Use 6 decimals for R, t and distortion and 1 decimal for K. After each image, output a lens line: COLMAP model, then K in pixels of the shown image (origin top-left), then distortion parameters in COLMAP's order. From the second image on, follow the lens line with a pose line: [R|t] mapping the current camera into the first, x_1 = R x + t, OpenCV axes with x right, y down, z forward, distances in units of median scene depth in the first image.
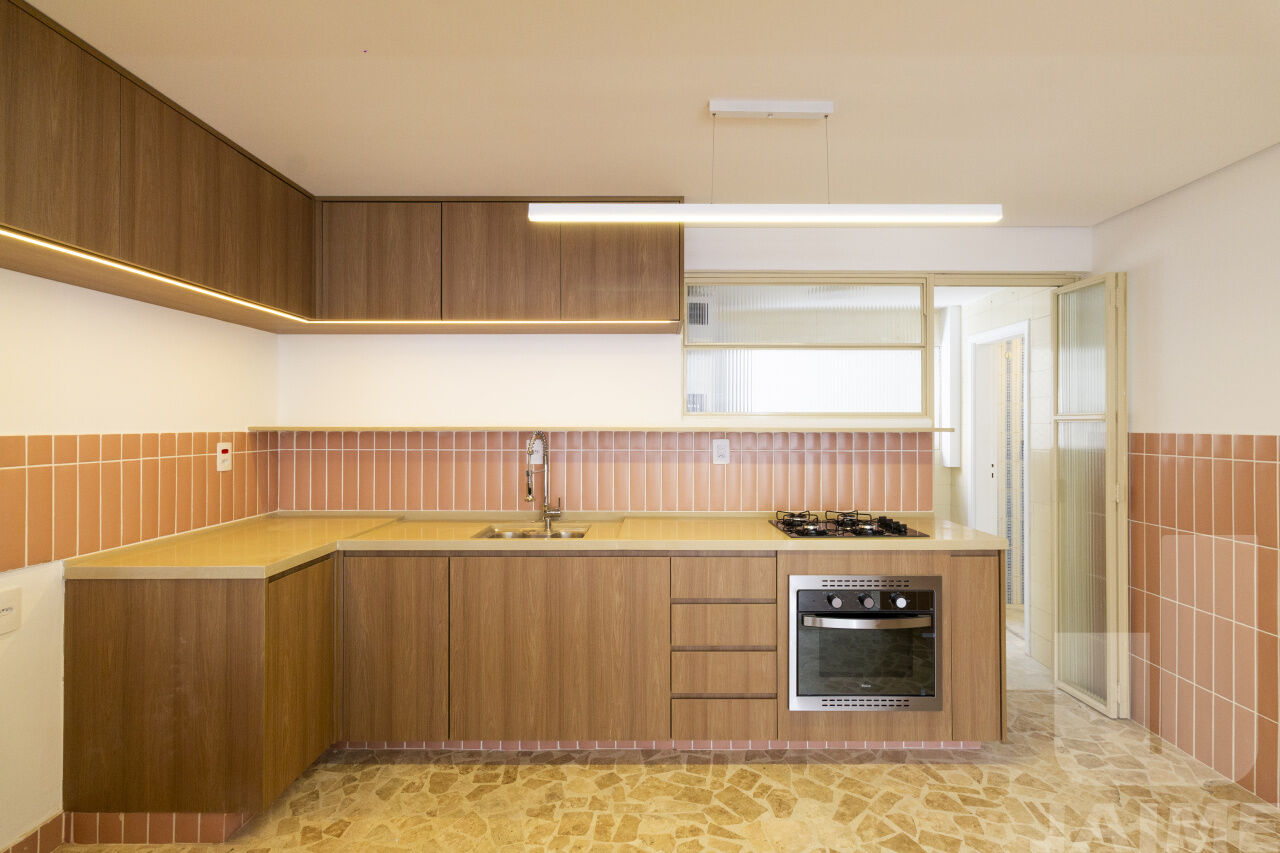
lens RADIAL K [[600.9, 0, 652.9], [0, 600.9, 424.1], [0, 0, 1]] dist [0.002402, 0.000256]
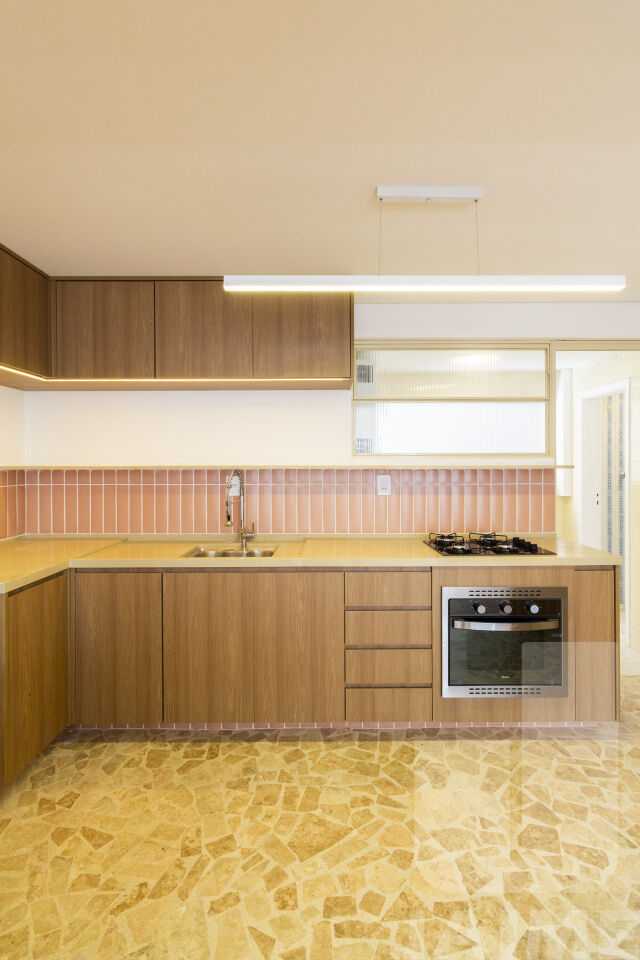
lens RADIAL K [[450.7, 0, 326.8], [0, 450.7, 472.1], [0, 0, 1]] dist [0.002402, 0.000256]
pose [[0.999992, -0.003715, 0.001123, -0.006126], [0.003694, 0.999825, 0.018321, 0.002033], [-0.001191, -0.018317, 0.999832, 0.090204]]
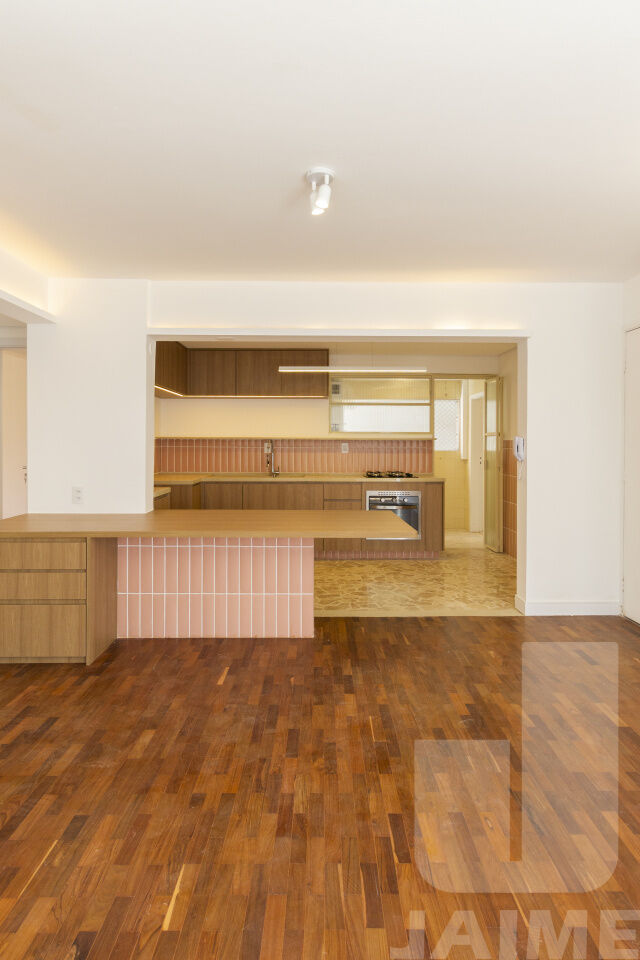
lens RADIAL K [[519.9, 0, 322.6], [0, 519.9, 444.8], [0, 0, 1]] dist [0.000863, 0.000680]
pose [[0.999895, 0.002083, 0.014353, -0.007807], [-0.002116, 0.999995, 0.002277, 0.034652], [-0.014348, -0.002307, 0.999894, -1.327517]]
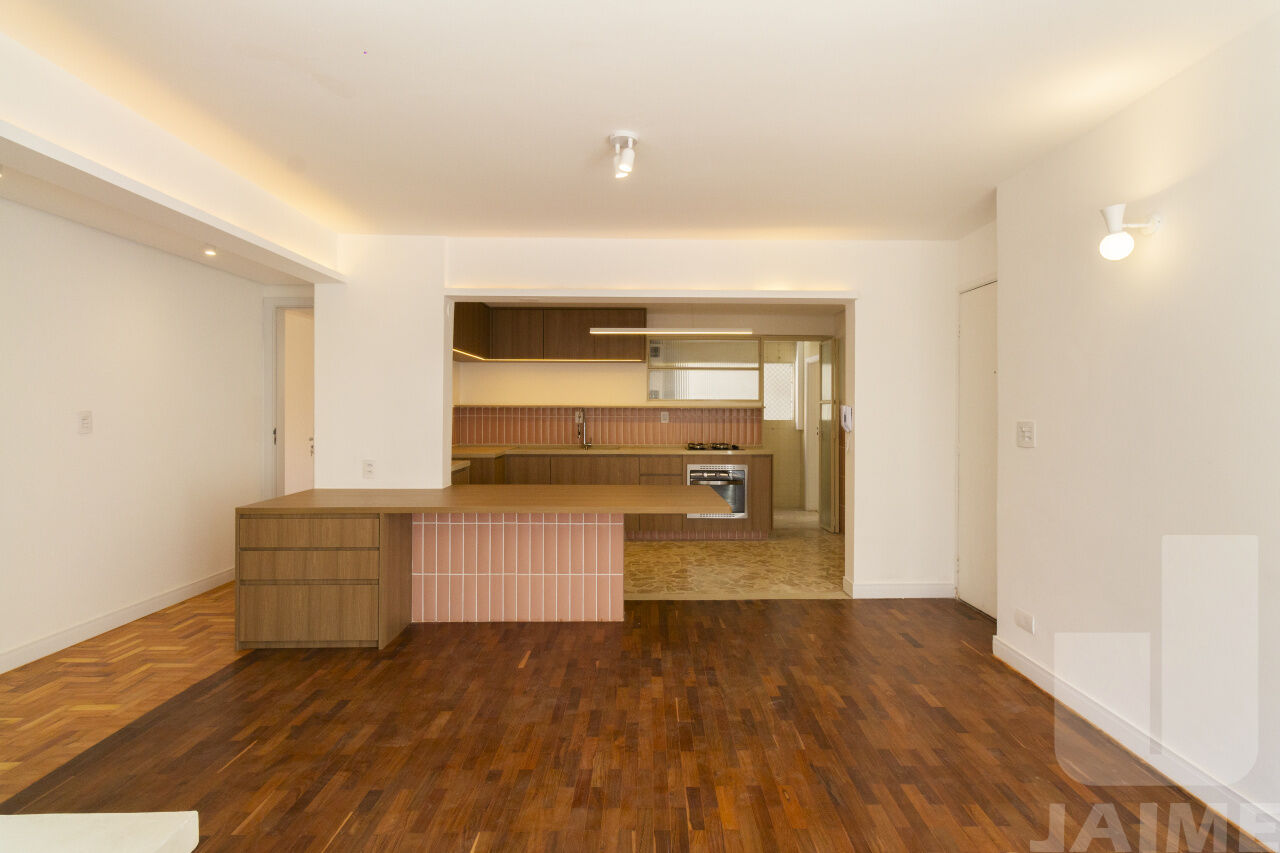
lens RADIAL K [[600.9, 0, 654.3], [0, 600.9, 408.1], [0, 0, 1]] dist [0.002402, 0.000256]
pose [[0.999719, 0.003024, 0.023528, 0.029260], [-0.002901, 0.999982, -0.005277, 0.029926], [-0.023544, 0.005208, 0.999709, -1.438752]]
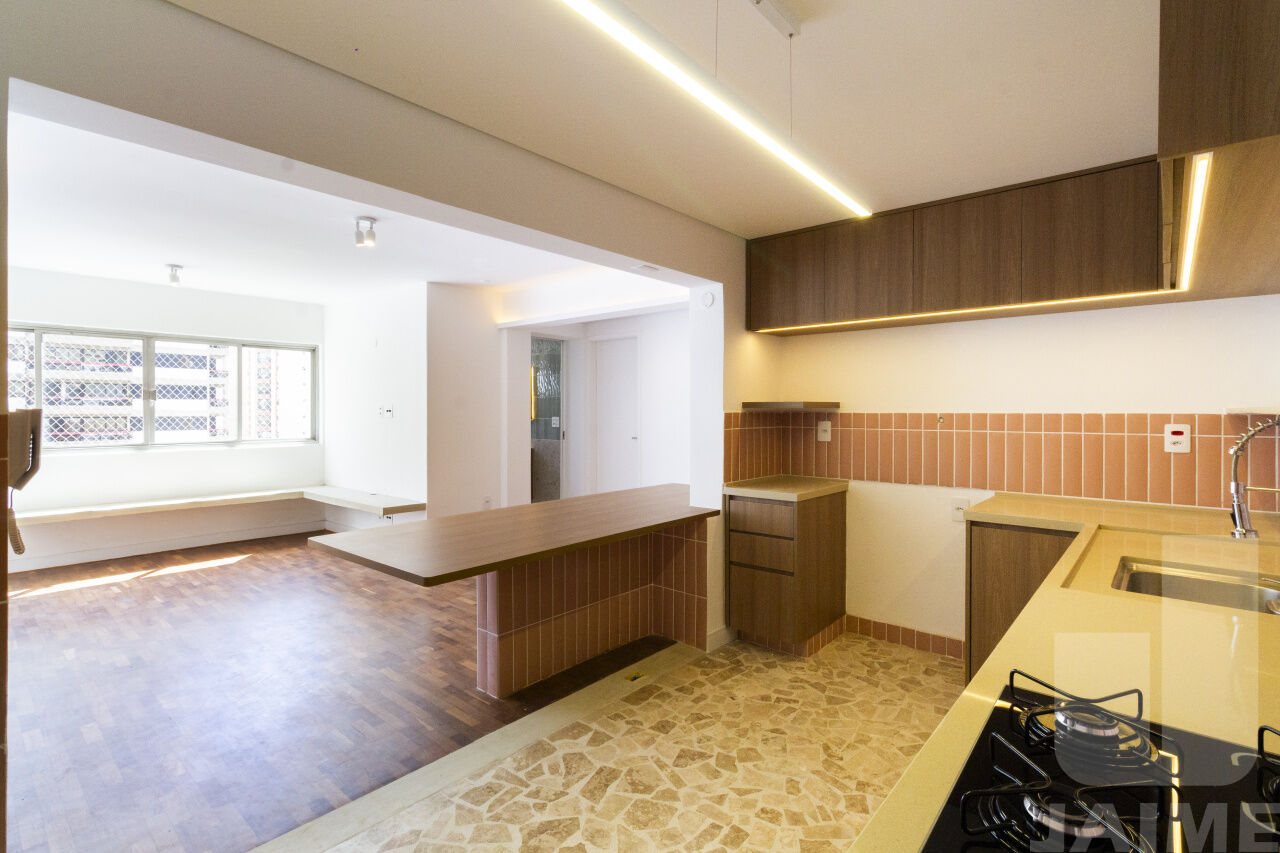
lens RADIAL K [[600.9, 0, 652.2], [0, 600.9, 418.8], [0, 0, 1]] dist [0.002402, 0.000256]
pose [[-0.647033, 0.004239, -0.762450, 0.652137], [-0.002225, 0.999970, 0.007447, 0.017310], [0.762459, 0.006515, -0.647004, 1.048859]]
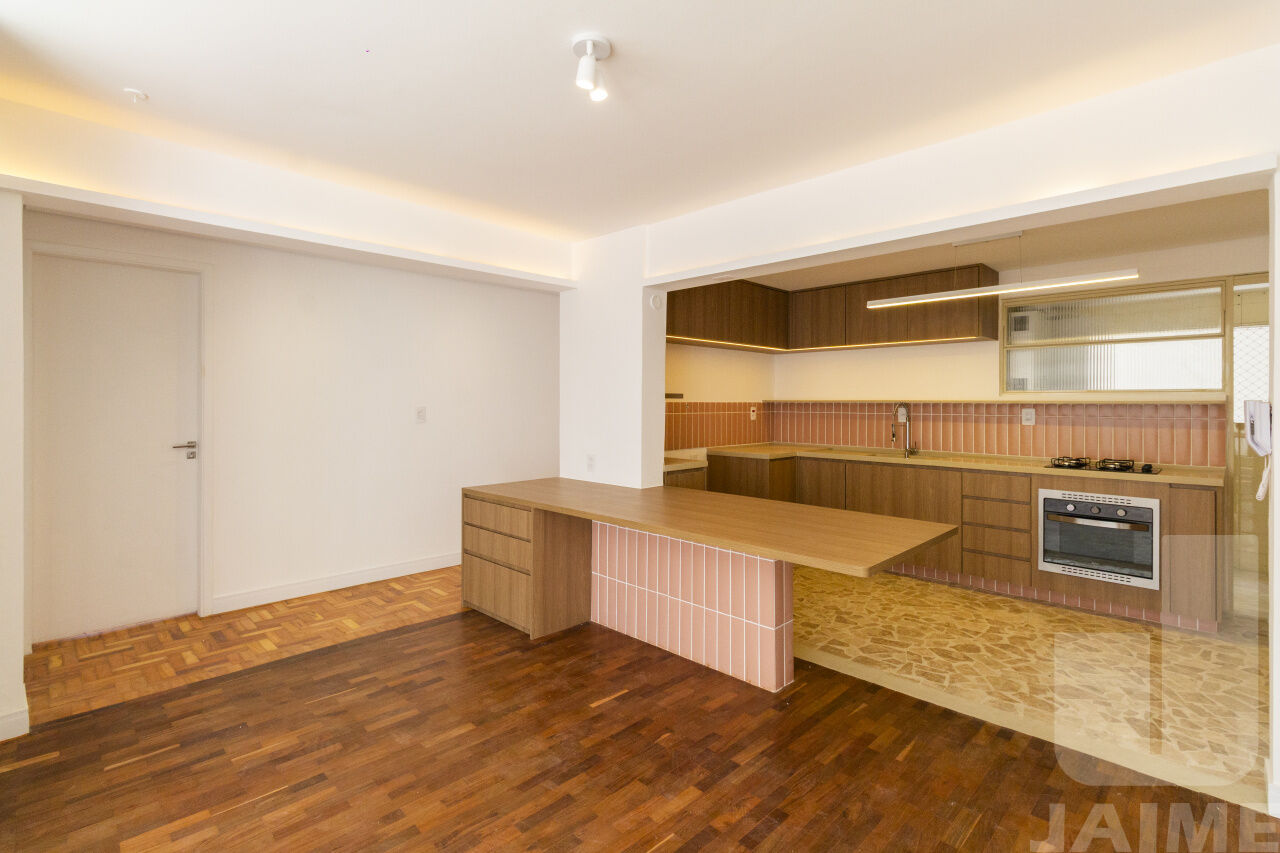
lens RADIAL K [[600.9, 0, 648.8], [0, 600.9, 400.8], [0, 0, 1]] dist [0.002402, 0.000256]
pose [[0.716823, 0.000070, -0.697255, 0.588078], [-0.003960, 0.999984, -0.003971, 0.018986], [0.697244, 0.005607, 0.716812, -0.906310]]
